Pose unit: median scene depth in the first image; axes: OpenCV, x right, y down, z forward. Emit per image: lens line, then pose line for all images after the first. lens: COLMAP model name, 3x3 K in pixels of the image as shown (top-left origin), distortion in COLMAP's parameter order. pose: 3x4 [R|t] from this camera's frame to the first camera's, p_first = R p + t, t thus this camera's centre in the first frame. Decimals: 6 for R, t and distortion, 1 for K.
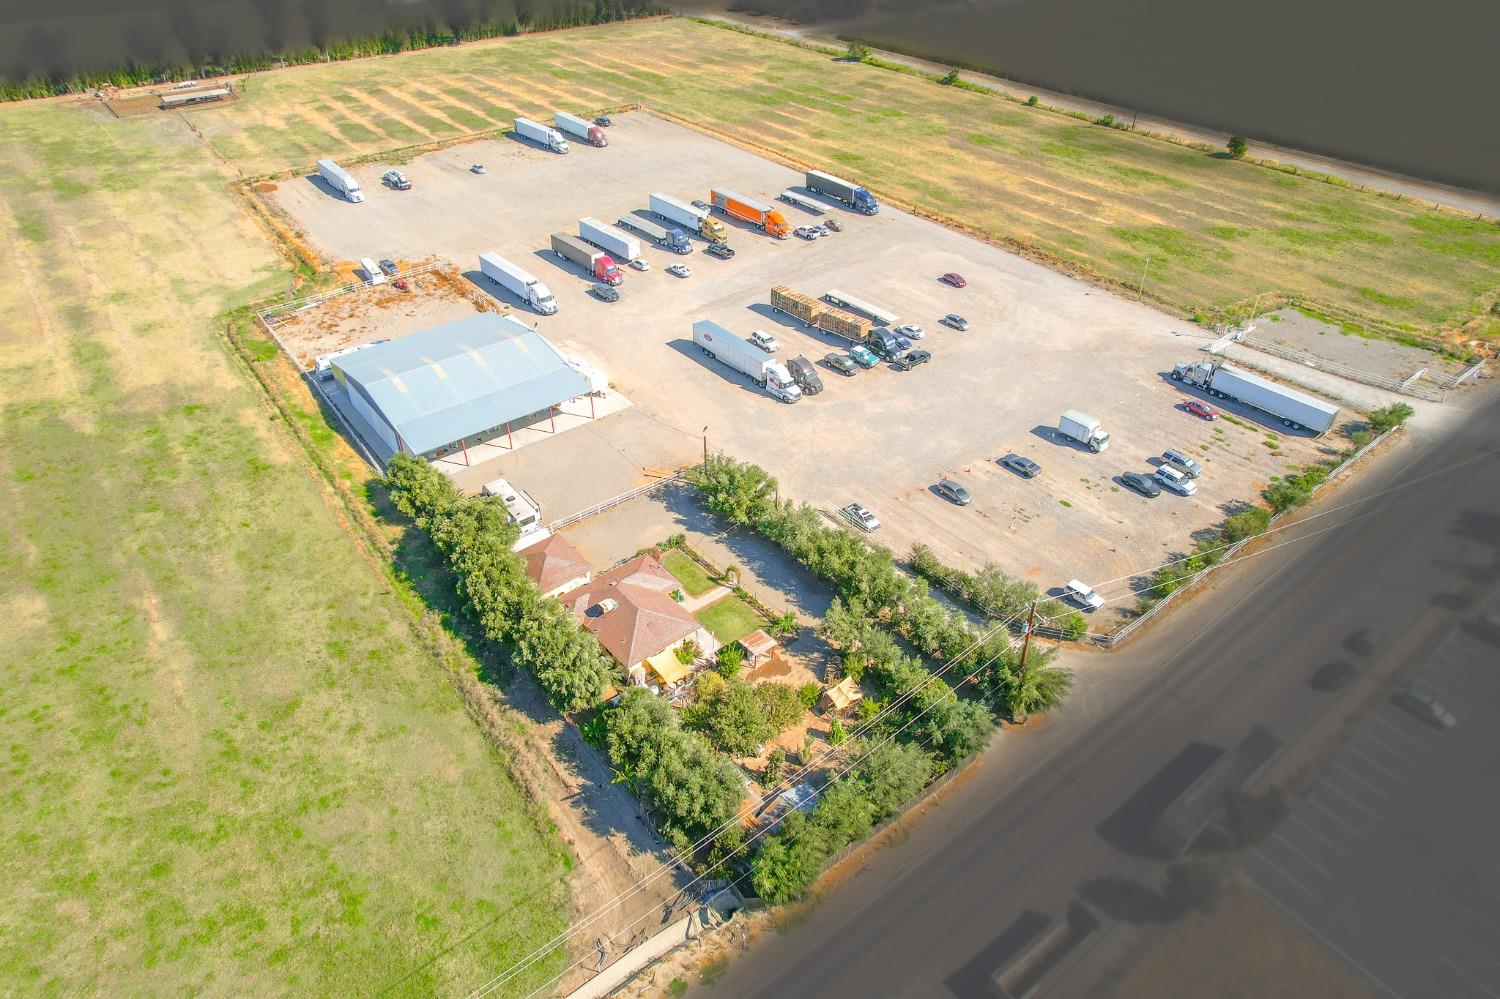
lens RADIAL K [[955.7, 0, 749.5], [0, 955.7, 512.1], [0, 0, 1]] dist [-0.079690, 0.073858]
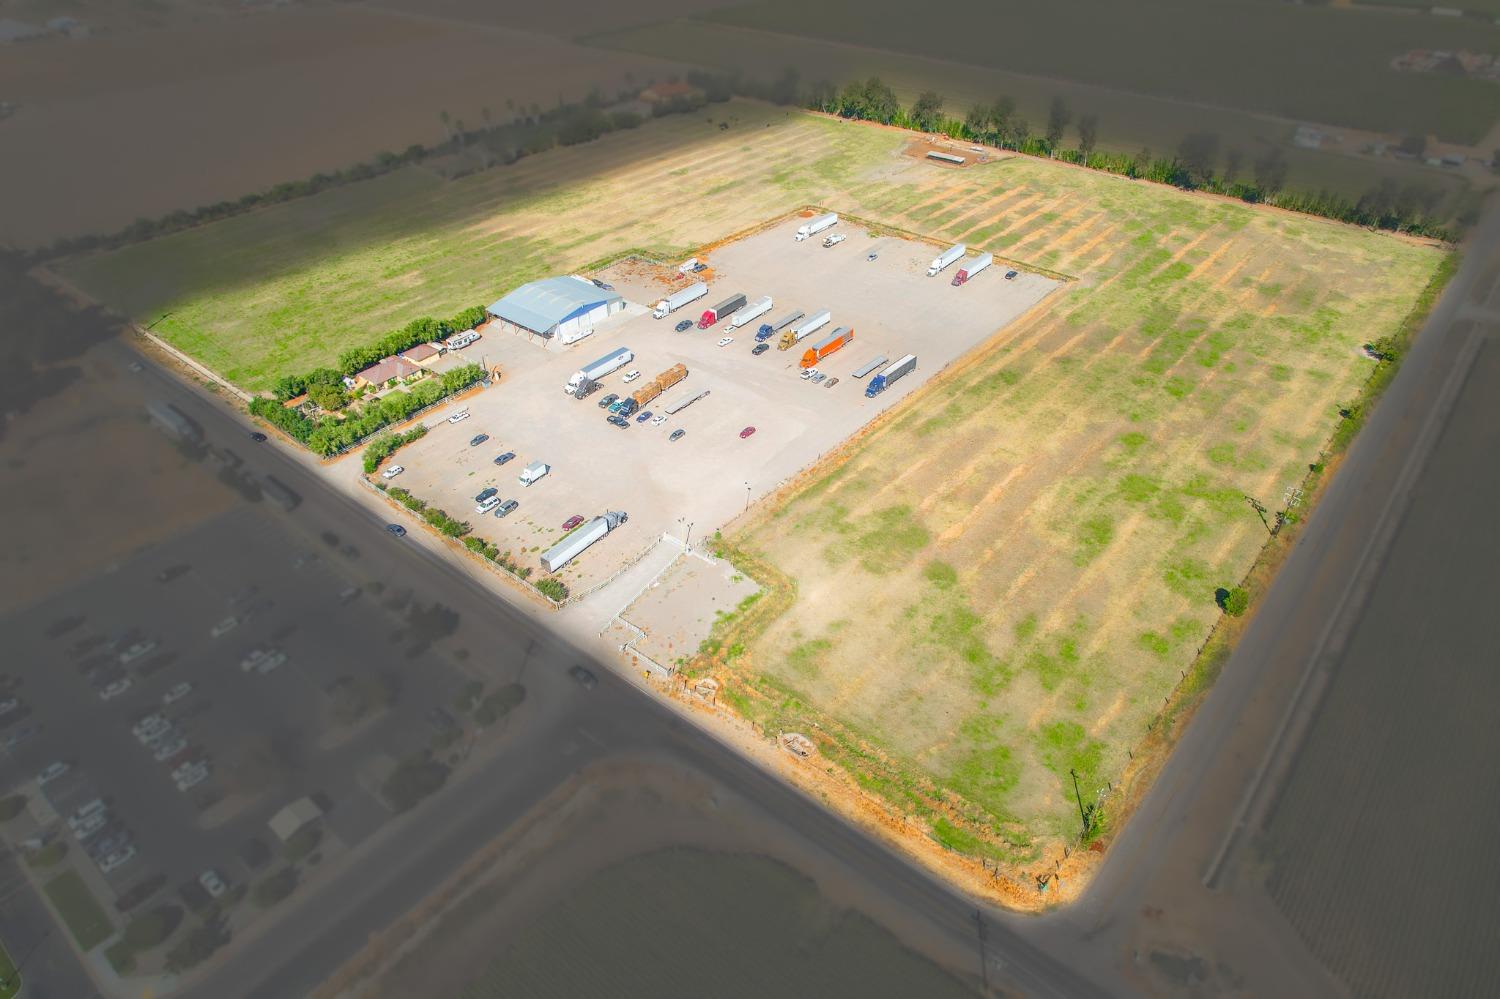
lens RADIAL K [[955.7, 0, 749.5], [0, 955.7, 512.1], [0, 0, 1]] dist [-0.079690, 0.073858]
pose [[0.218126, 0.586555, -0.779983, 1.365217], [-0.585240, 0.718192, 0.376423, -0.684441], [0.780971, 0.374370, 0.499932, 0.354725]]
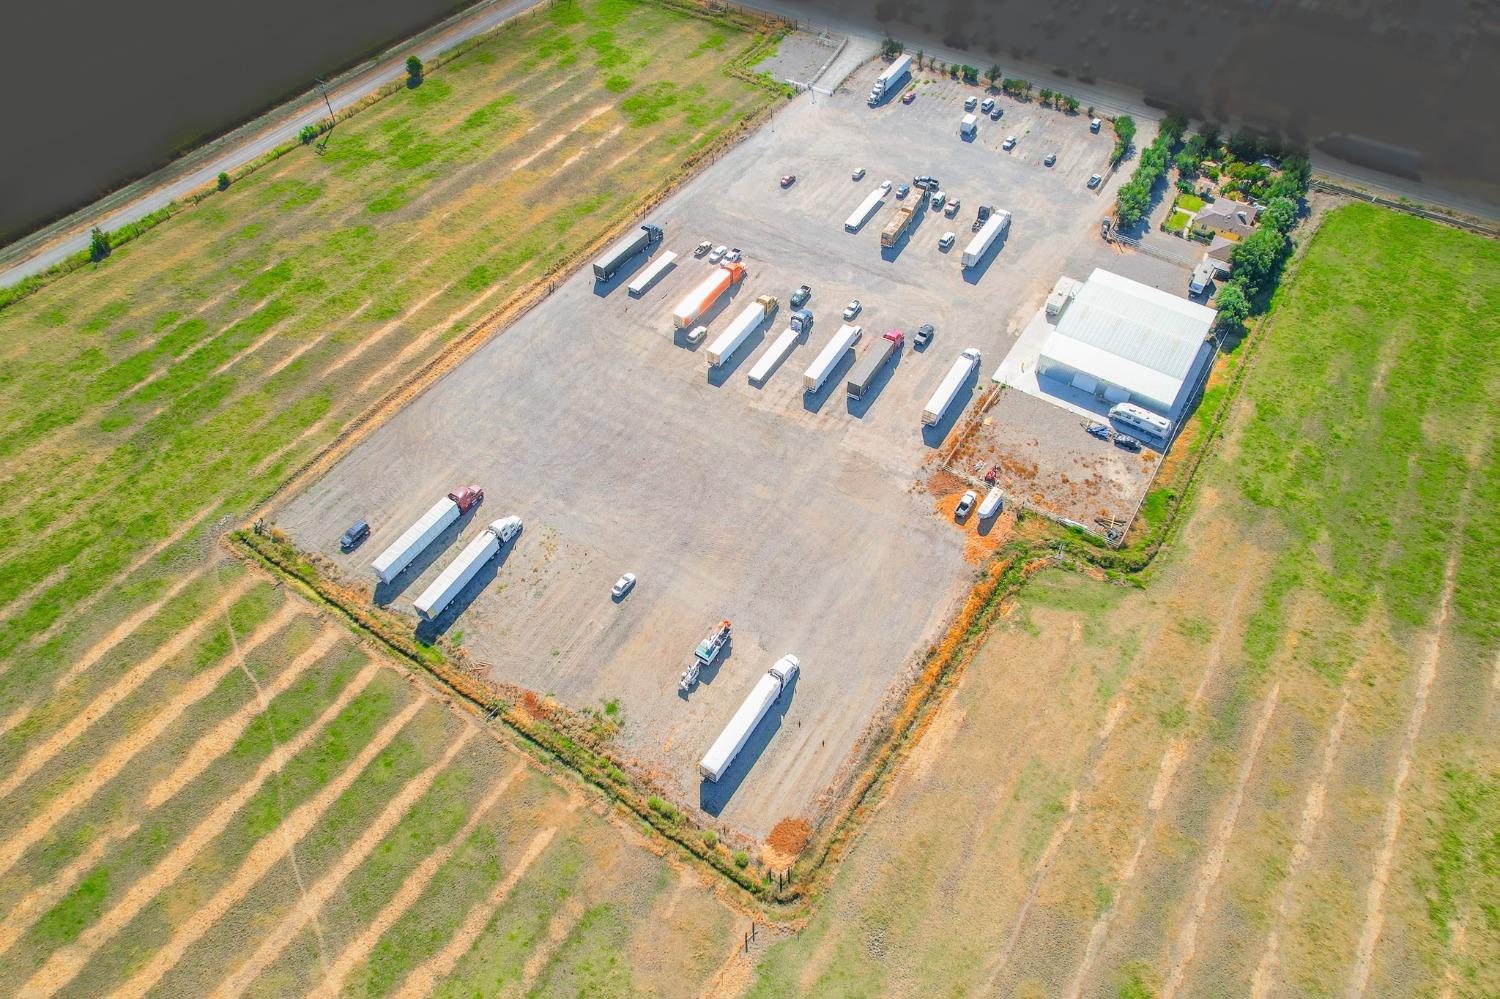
lens RADIAL K [[968.7, 0, 748.1], [0, 968.7, 501.3], [0, 0, 1]] dist [-0.083371, 0.081070]
pose [[-0.327705, -0.727432, 0.602870, -0.906853], [0.566872, 0.359092, 0.741424, -1.114593], [-0.755821, 0.584718, 0.294684, 0.910243]]
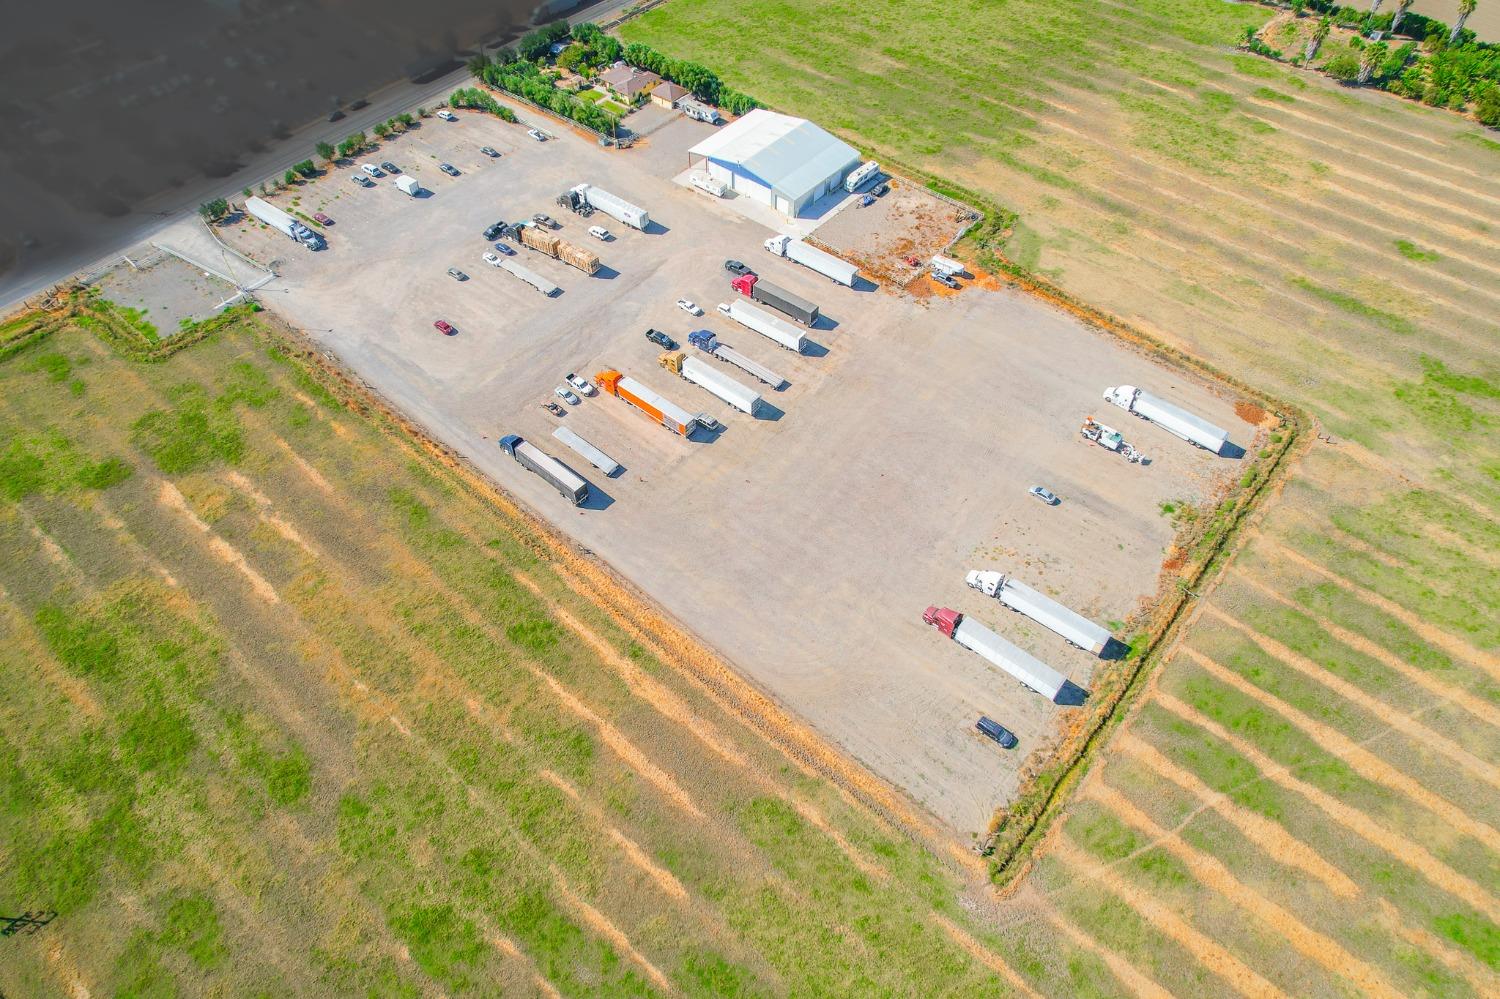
lens RADIAL K [[955.7, 0, 749.5], [0, 955.7, 512.1], [0, 0, 1]] dist [-0.079690, 0.073858]
pose [[-0.978093, 0.163898, -0.128343, 0.041555], [-0.123590, 0.038913, 0.991570, -1.396405], [0.167510, 0.985710, -0.017805, 1.298717]]
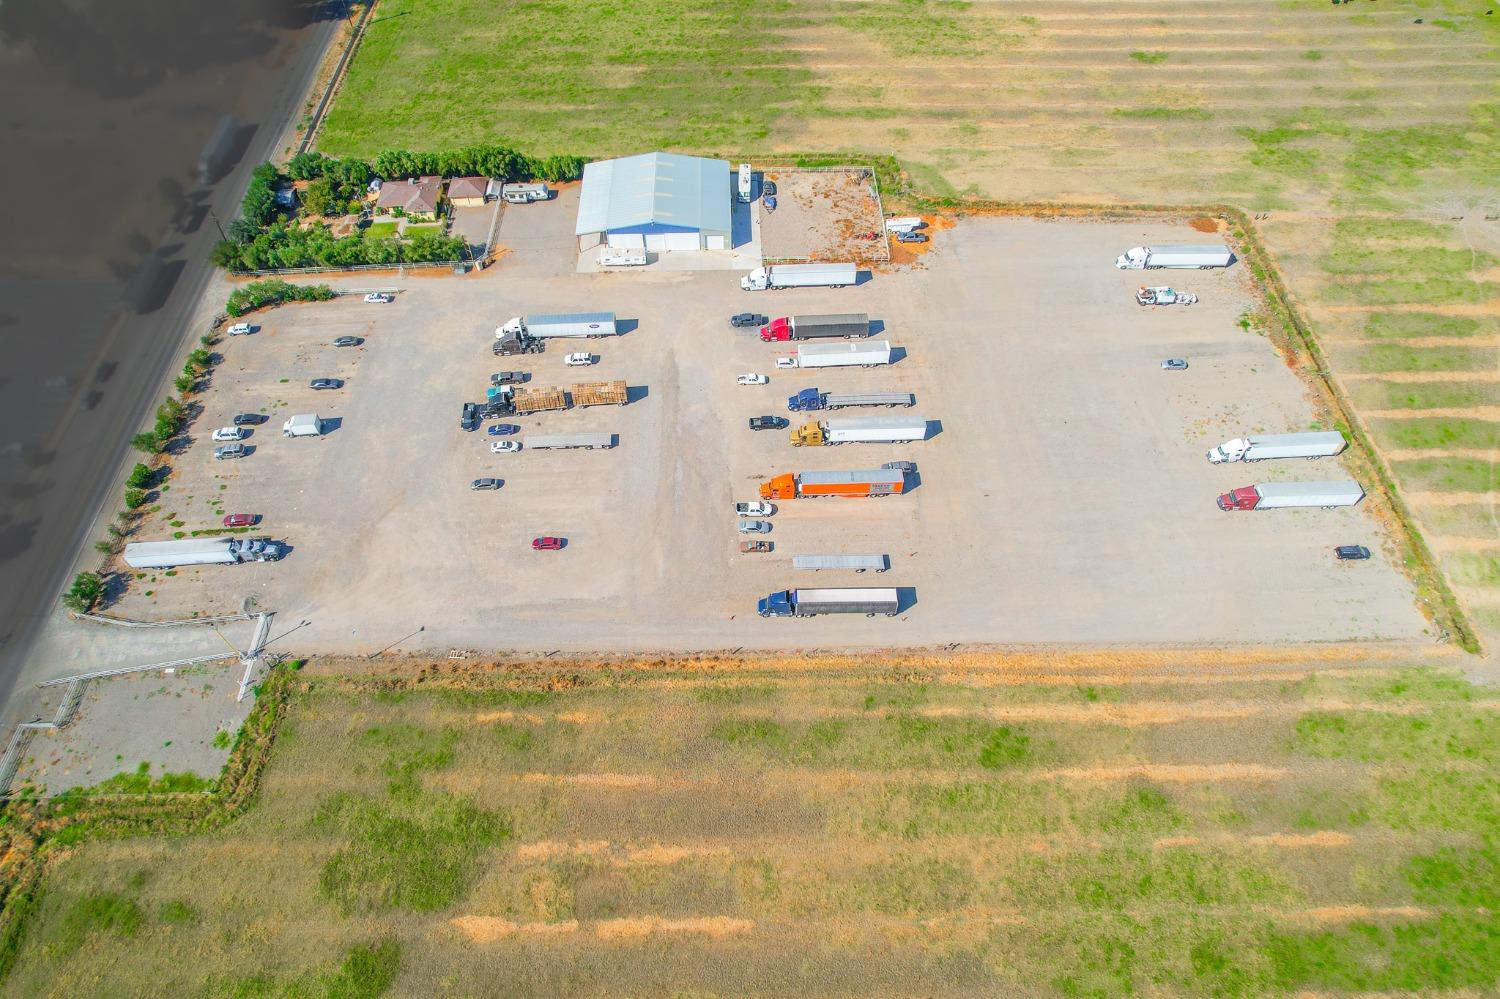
lens RADIAL K [[955.7, 0, 749.5], [0, 955.7, 512.1], [0, 0, 1]] dist [-0.079690, 0.073858]
pose [[-0.596139, 0.642831, -0.481027, 0.518484], [-0.480808, 0.193983, 0.855099, -1.118514], [0.642995, 0.741040, 0.193437, 0.927347]]
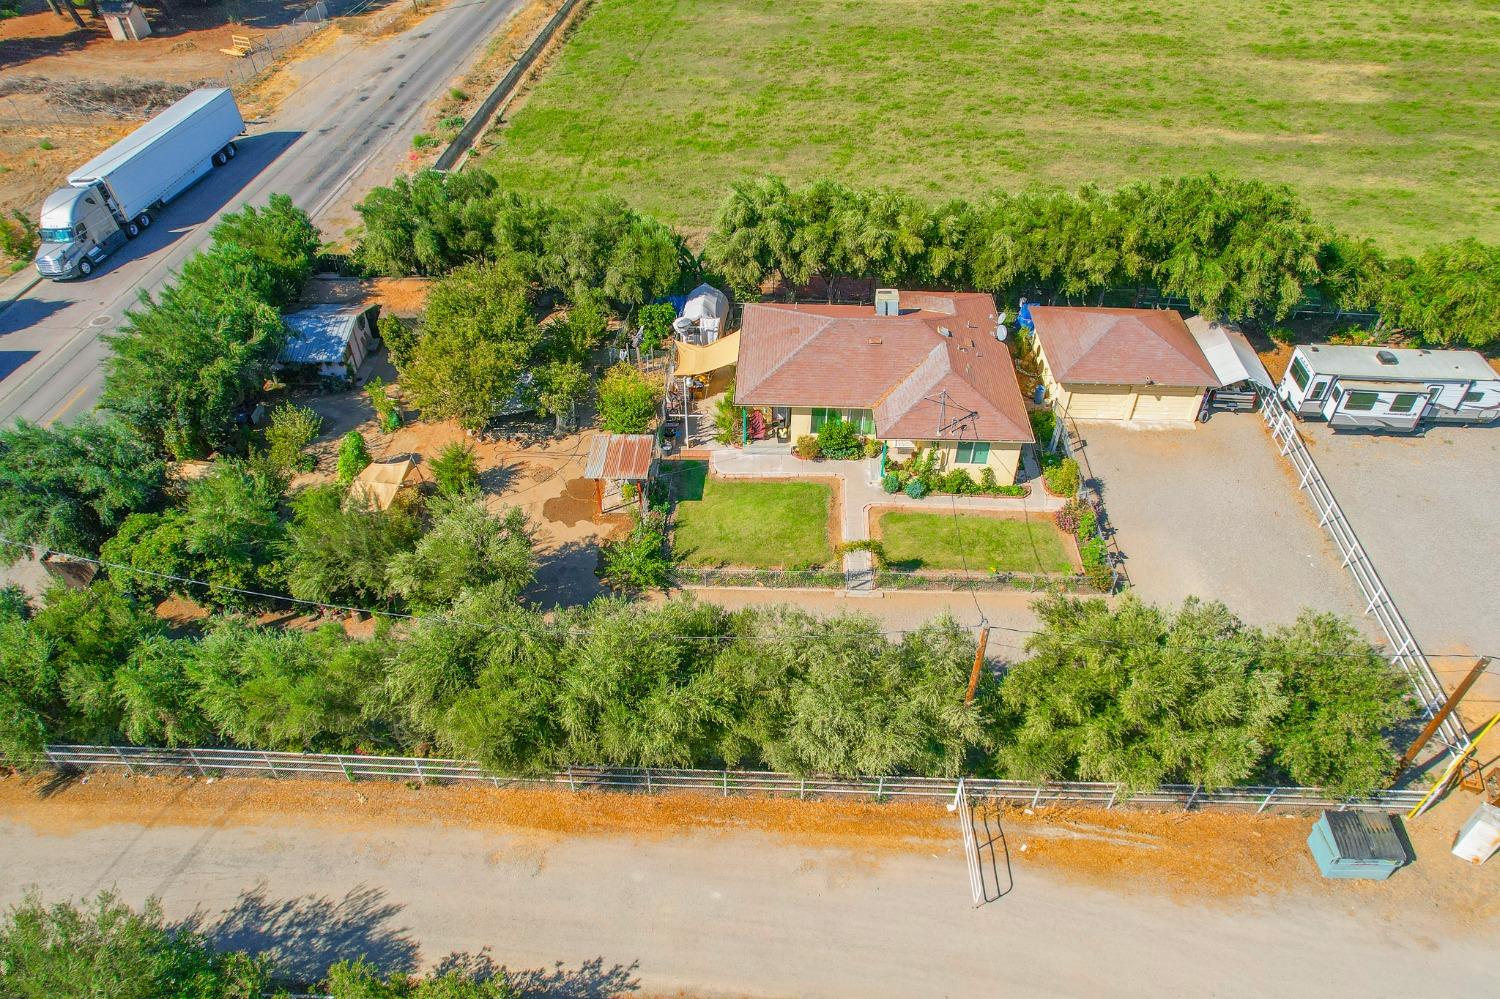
lens RADIAL K [[984.8, 0, 750.0], [0, 984.8, 499.5], [0, 0, 1]] dist [-0.090047, 0.083068]
pose [[-0.669921, 0.489483, -0.558222, 0.127755], [-0.444449, 0.337868, 0.829645, -0.141820], [0.594703, 0.803898, -0.008795, 0.587111]]
